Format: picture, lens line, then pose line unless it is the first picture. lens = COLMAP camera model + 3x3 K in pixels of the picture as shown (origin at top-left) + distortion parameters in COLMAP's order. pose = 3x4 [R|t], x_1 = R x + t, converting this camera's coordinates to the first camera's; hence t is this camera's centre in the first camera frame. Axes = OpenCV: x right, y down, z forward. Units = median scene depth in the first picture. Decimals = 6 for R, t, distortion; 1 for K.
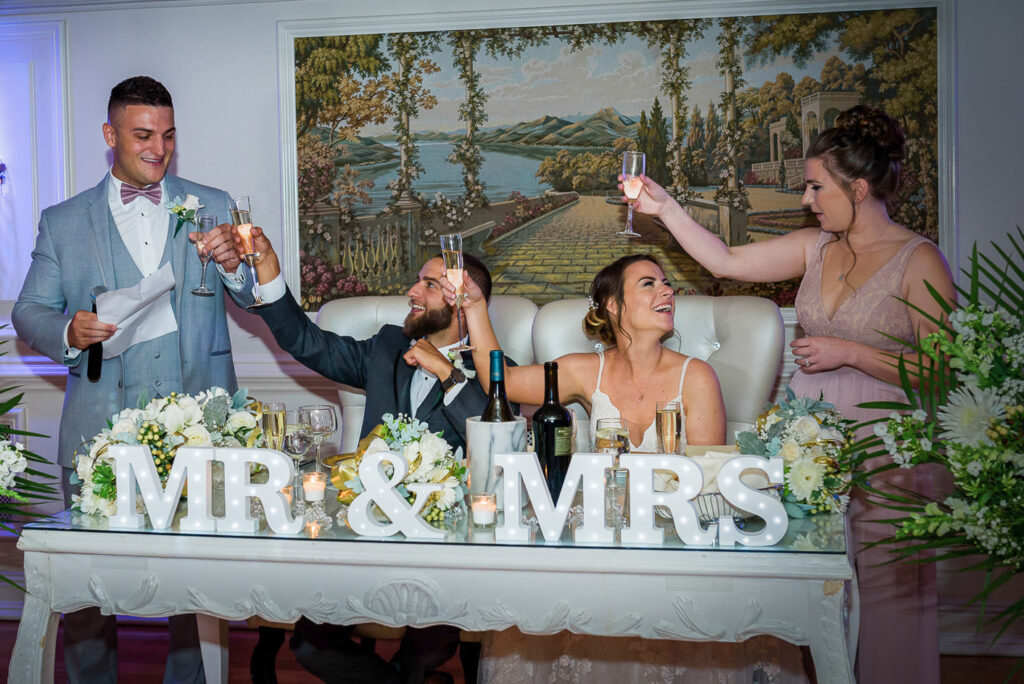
lens RADIAL K [[1548.8, 0, 468.2], [0, 1548.8, 315.7], [0, 0, 1]] dist [0.006186, 0.000000]
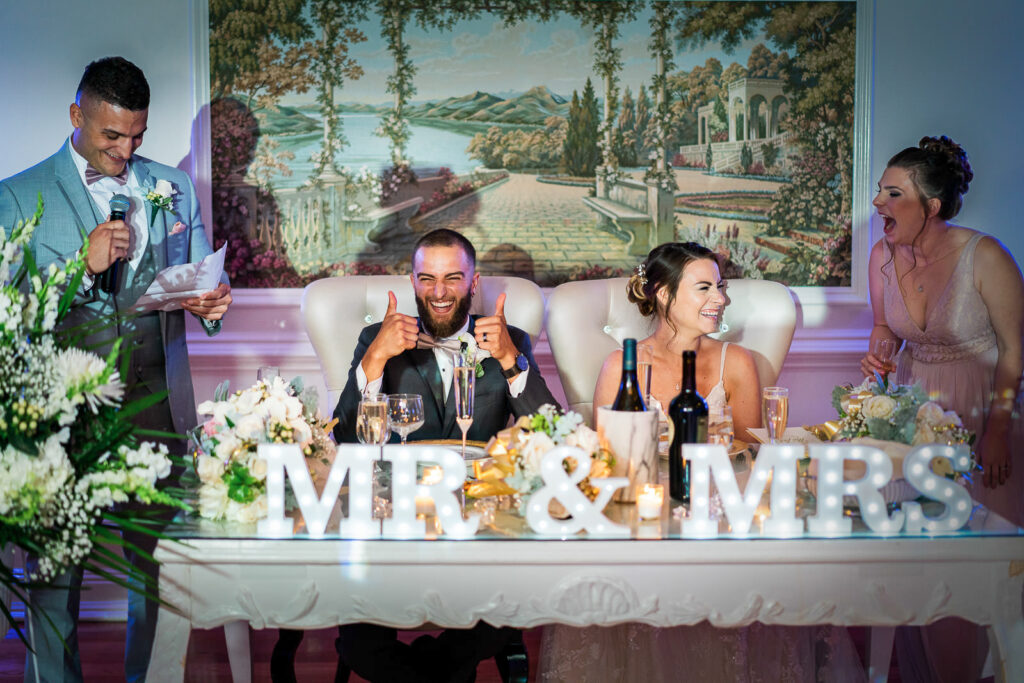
lens RADIAL K [[1521.8, 0, 510.2], [0, 1521.8, 337.6], [0, 0, 1]] dist [0.008593, 0.000000]
pose [[0.968207, -0.004311, 0.250114, -0.176702], [-0.005003, 0.999318, 0.036591, -0.007973], [-0.250101, -0.036679, 0.967525, 0.051137]]
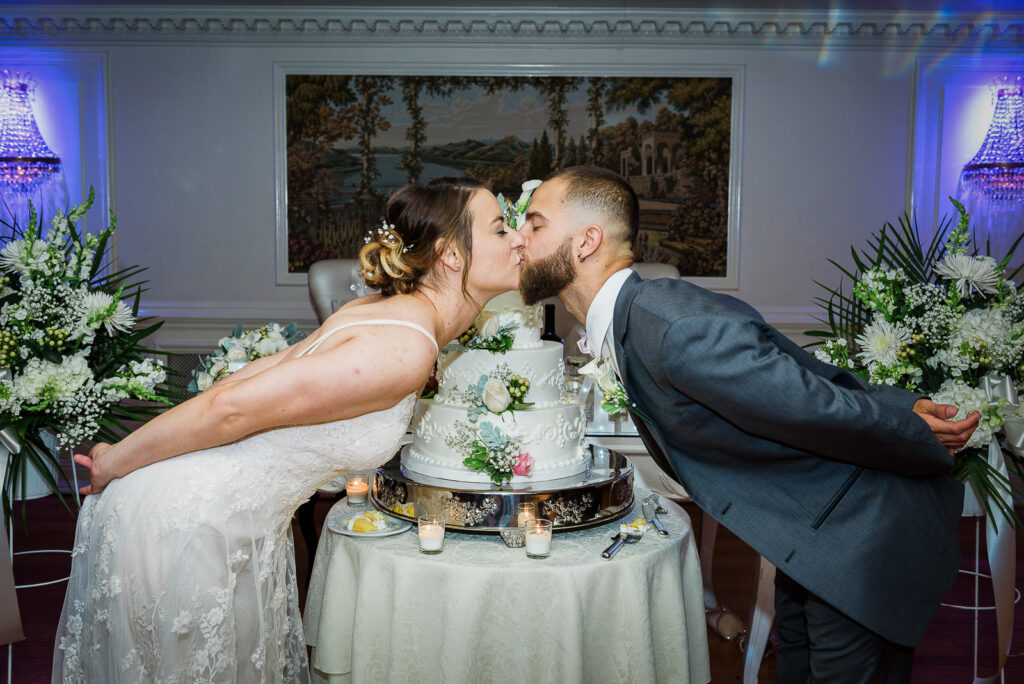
lens RADIAL K [[1006.6, 0, 515.3], [0, 1006.6, 339.7], [0, 0, 1]] dist [-0.004416, 0.000000]
pose [[0.980064, 0.007555, 0.198540, -0.092873], [-0.017612, 0.998647, 0.048937, 0.010554], [-0.197902, -0.051459, 0.978870, 0.068818]]
